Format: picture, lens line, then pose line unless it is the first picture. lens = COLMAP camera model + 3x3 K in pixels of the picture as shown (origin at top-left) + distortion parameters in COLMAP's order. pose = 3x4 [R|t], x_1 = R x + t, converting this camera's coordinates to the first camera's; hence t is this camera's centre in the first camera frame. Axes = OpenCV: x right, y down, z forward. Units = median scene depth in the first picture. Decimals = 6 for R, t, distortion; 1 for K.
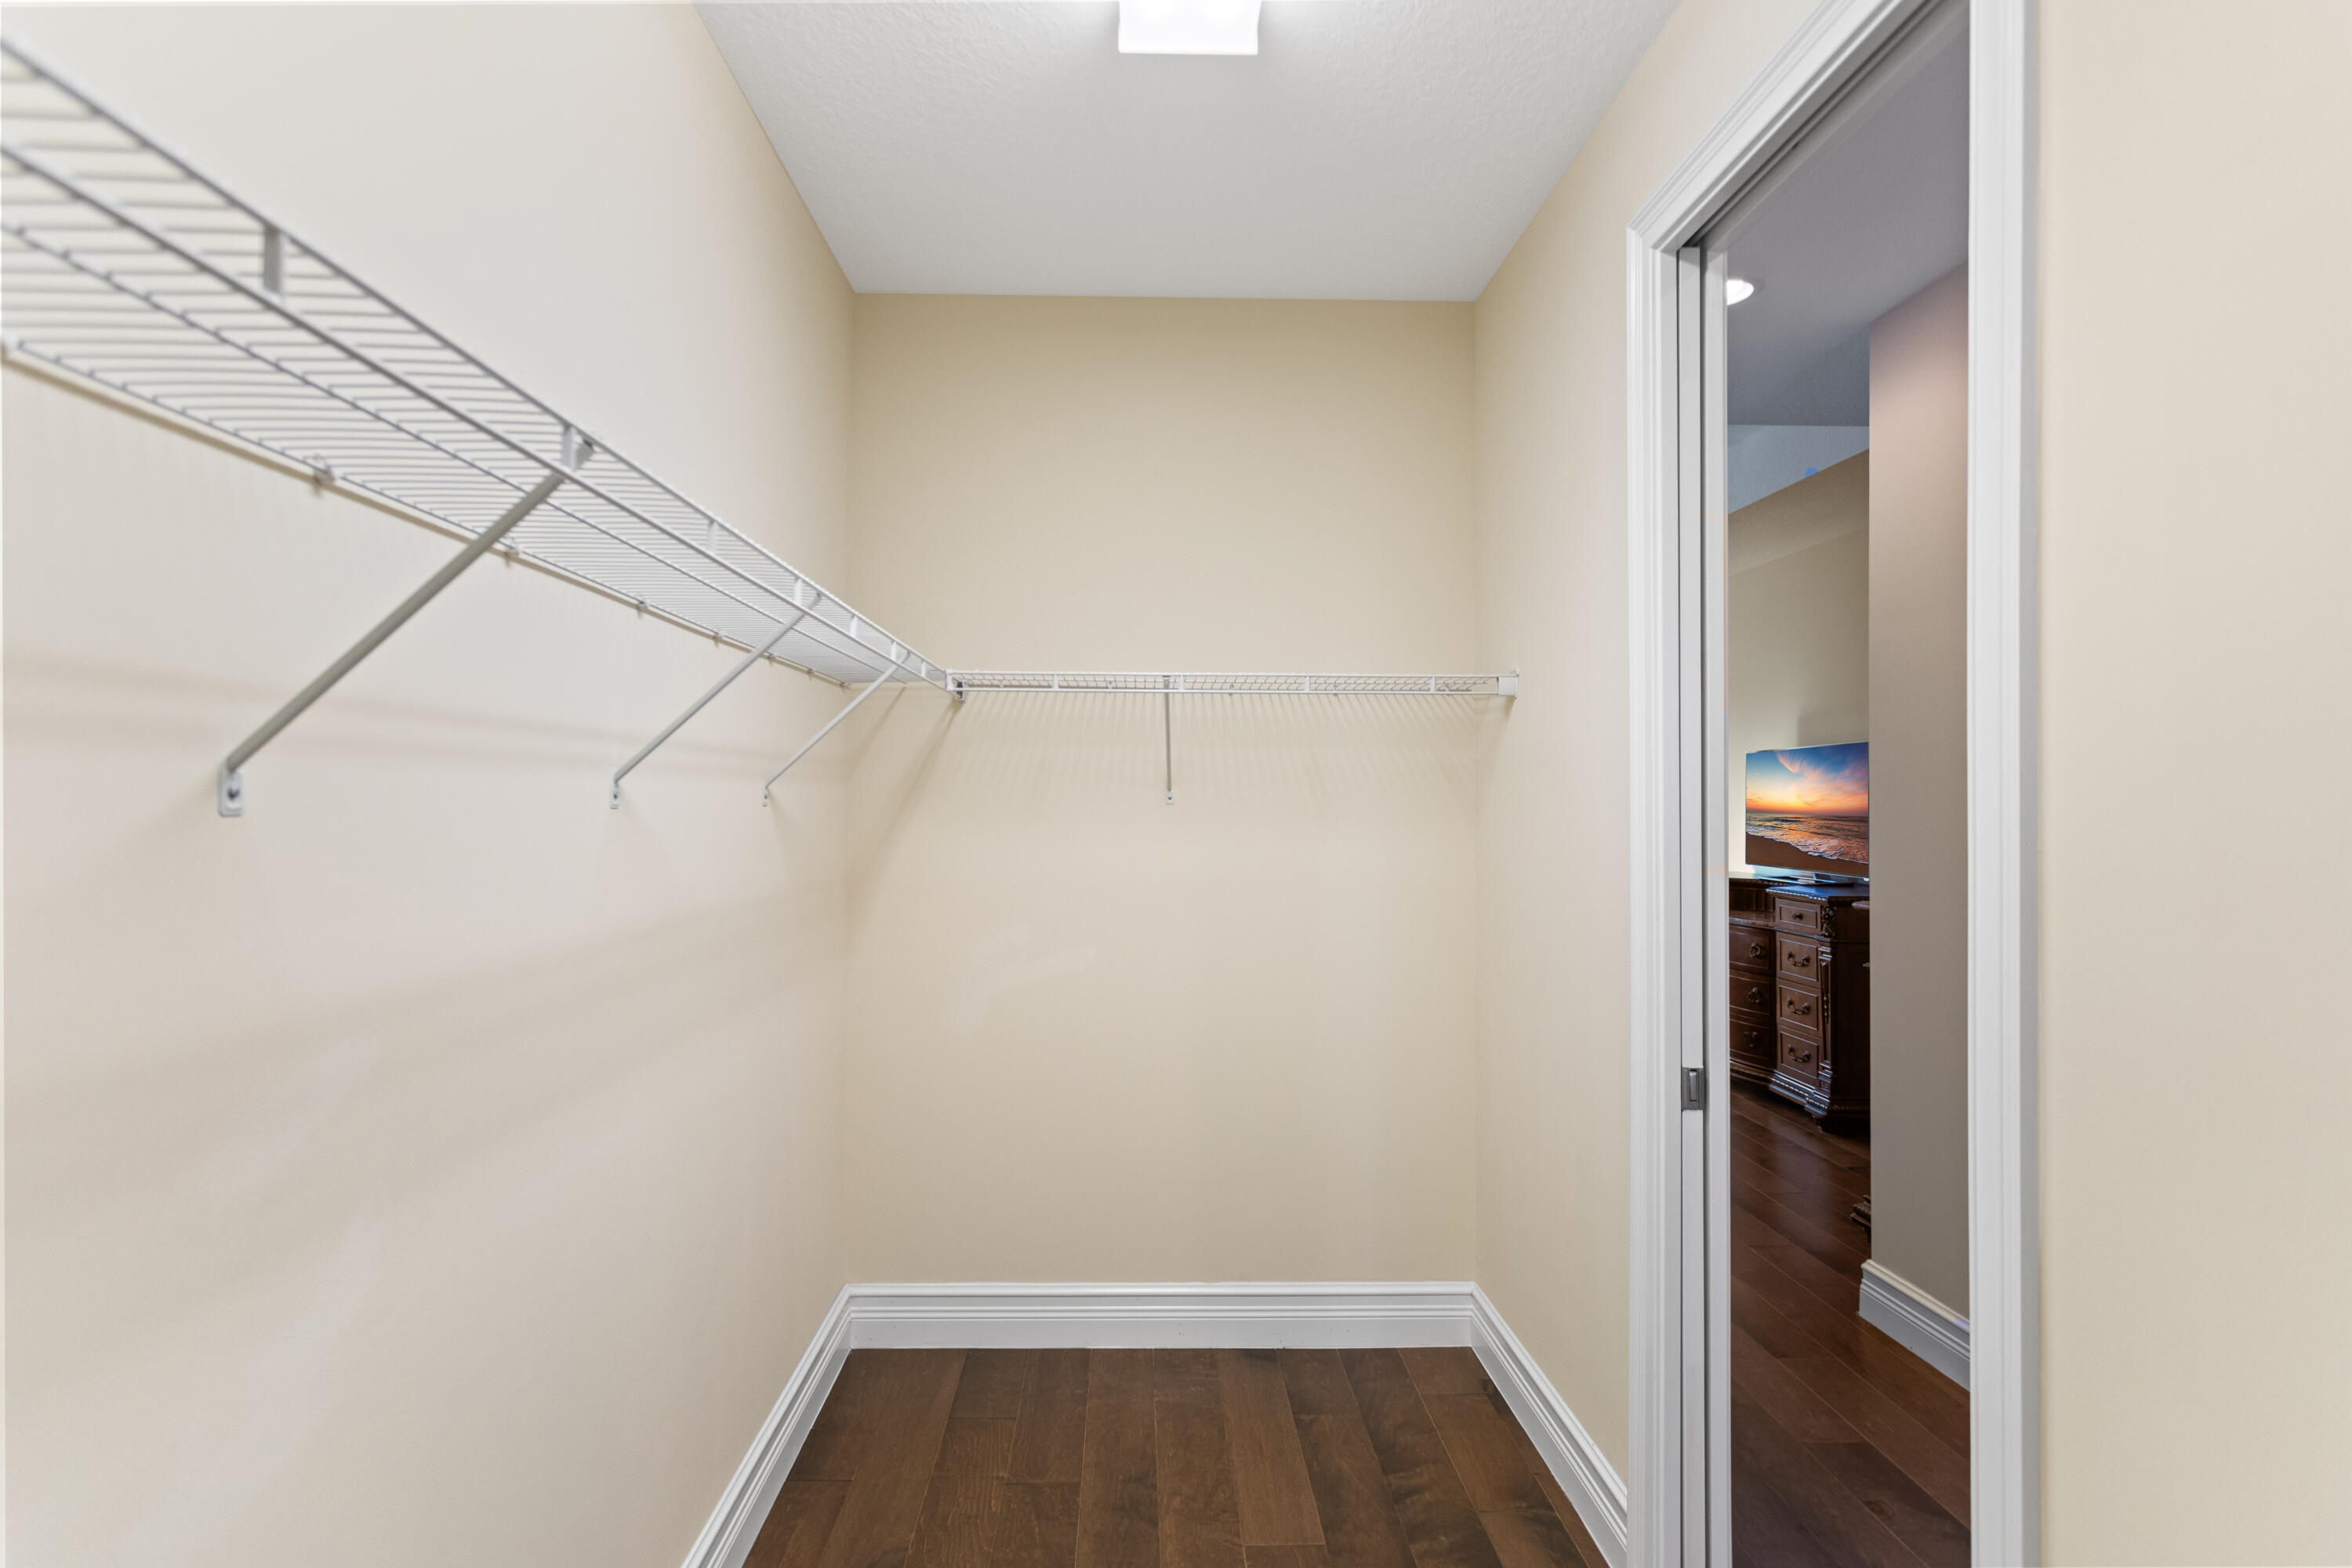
lens RADIAL K [[1103.3, 0, 1178.3], [0, 1103.3, 790.6], [0, 0, 1]] dist [0.000888, 0.000054]
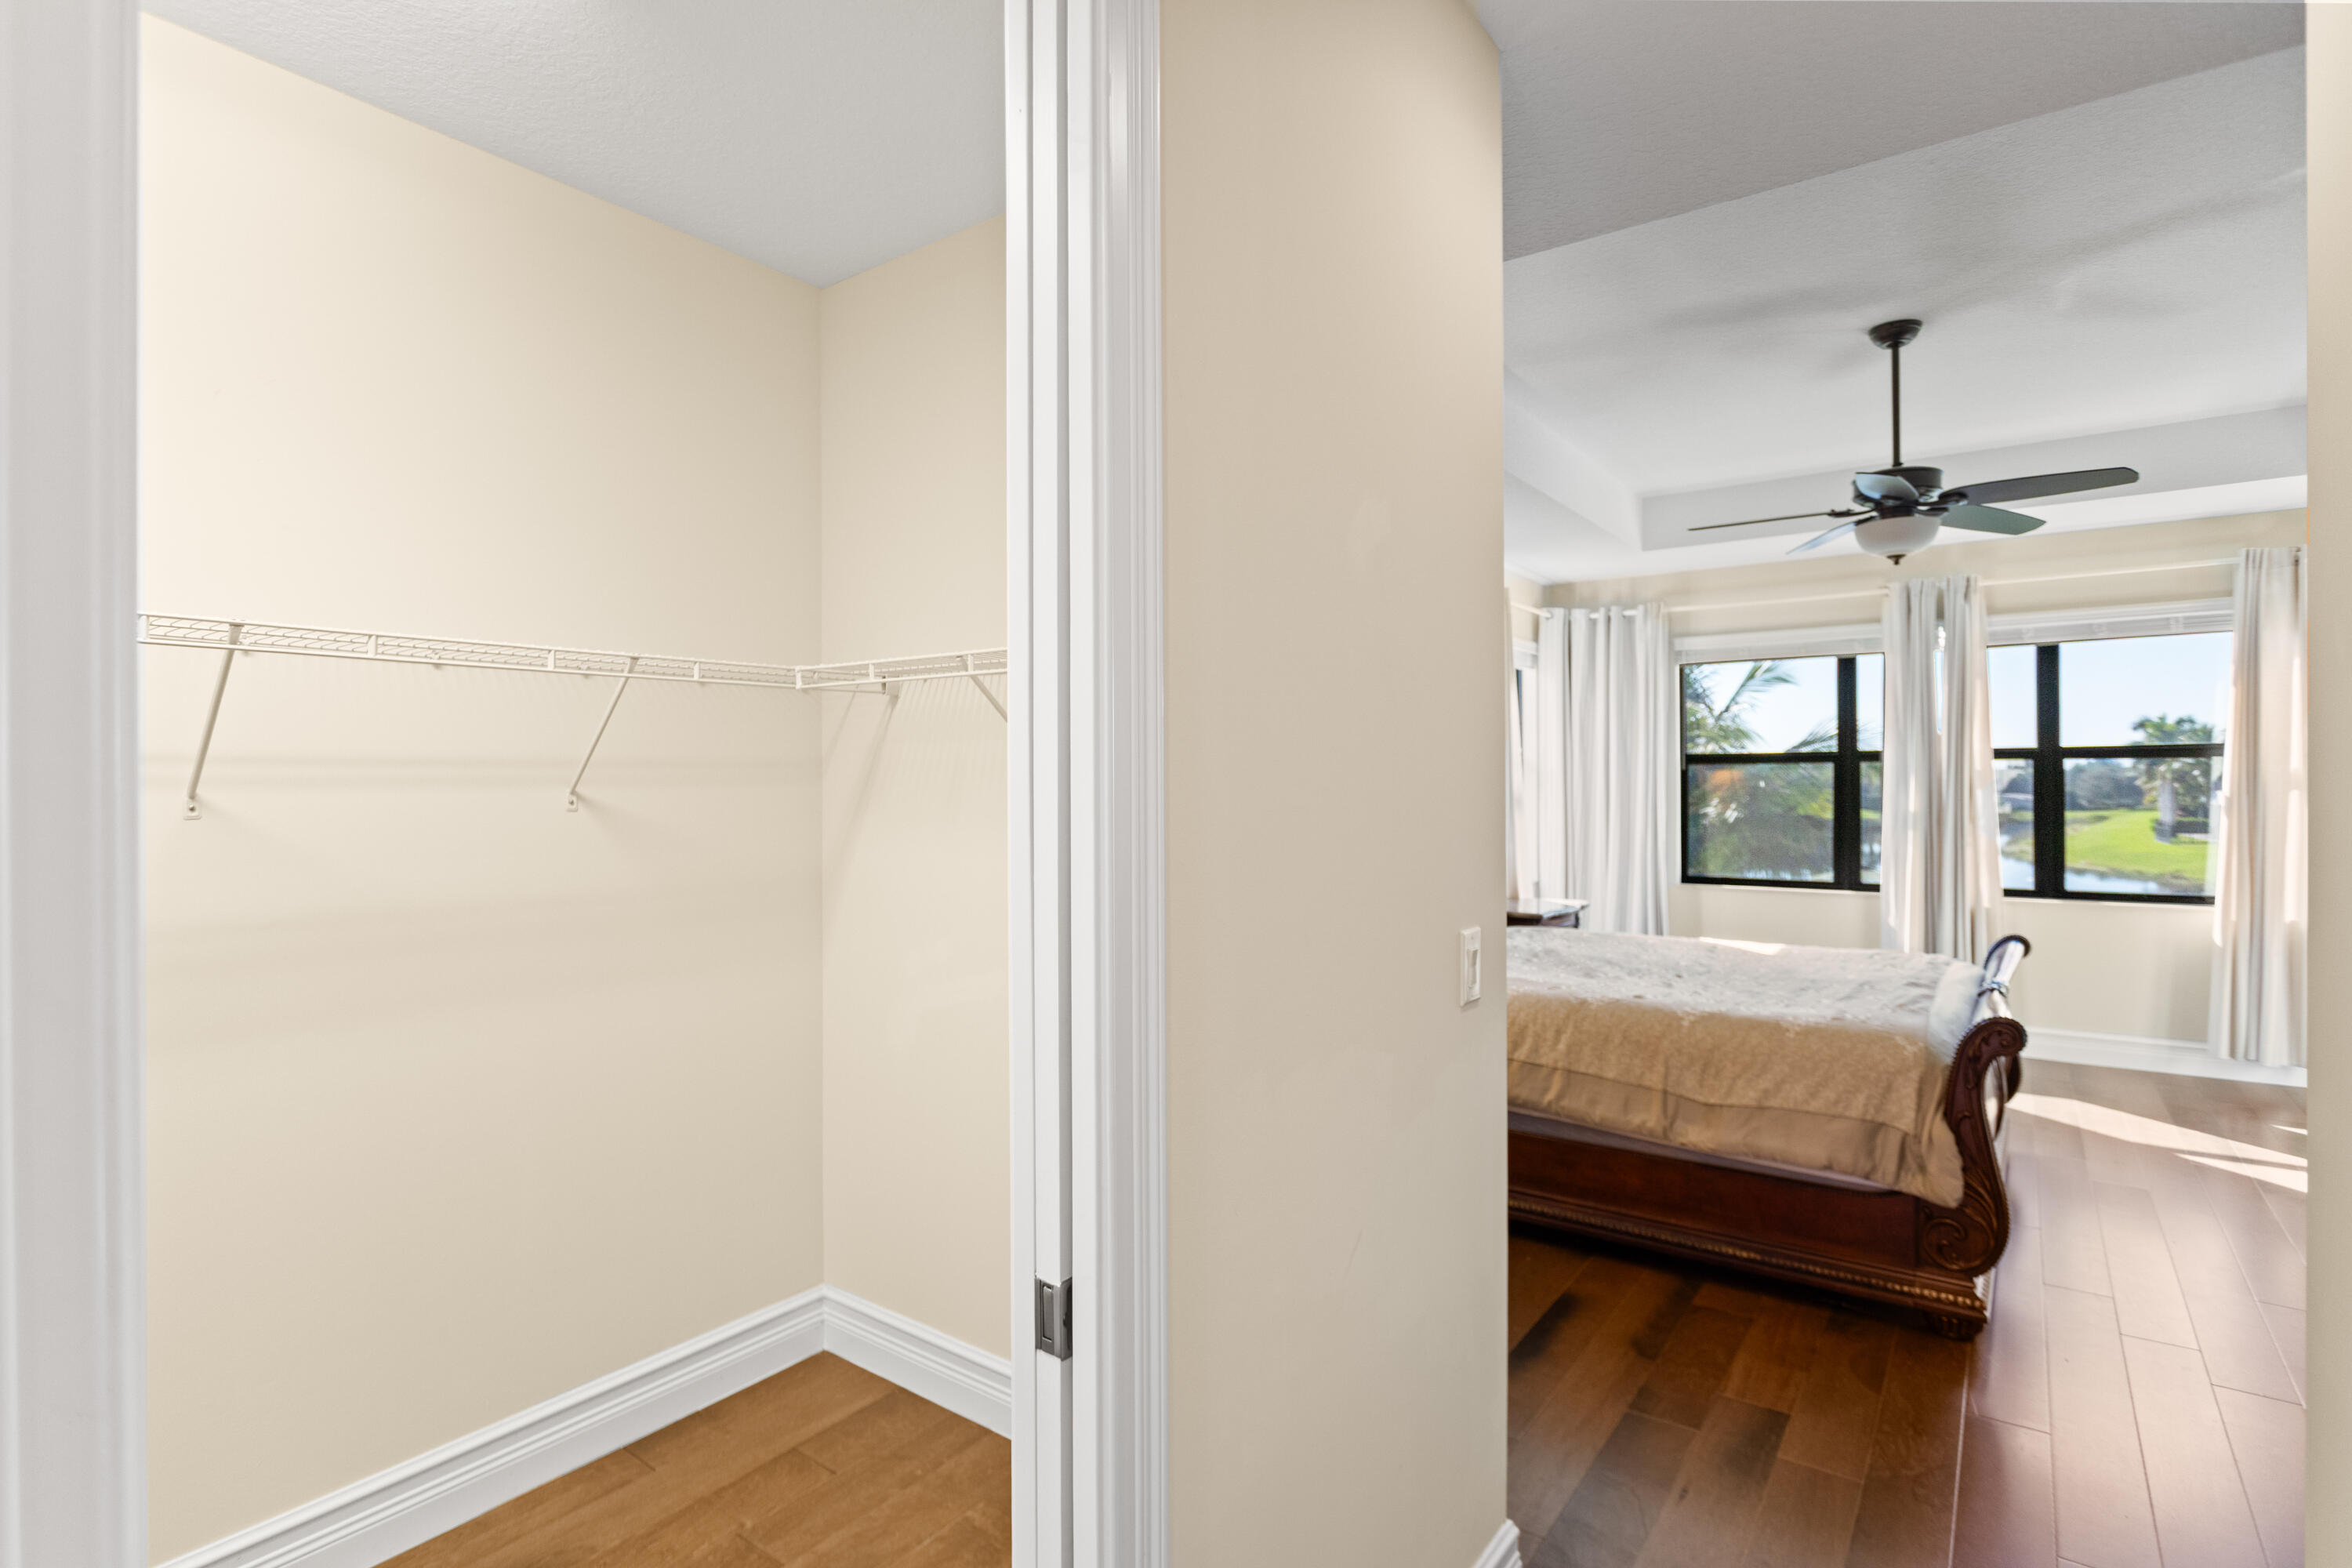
lens RADIAL K [[1180.9, 0, 1176.0], [0, 1180.9, 784.0], [0, 0, 1]] dist [-0.001154, -0.000162]
pose [[0.788026, 0.005219, -0.615619, 0.727378], [0.002686, 0.999925, 0.011914, -0.021467], [0.615636, -0.011042, 0.787954, 0.428806]]
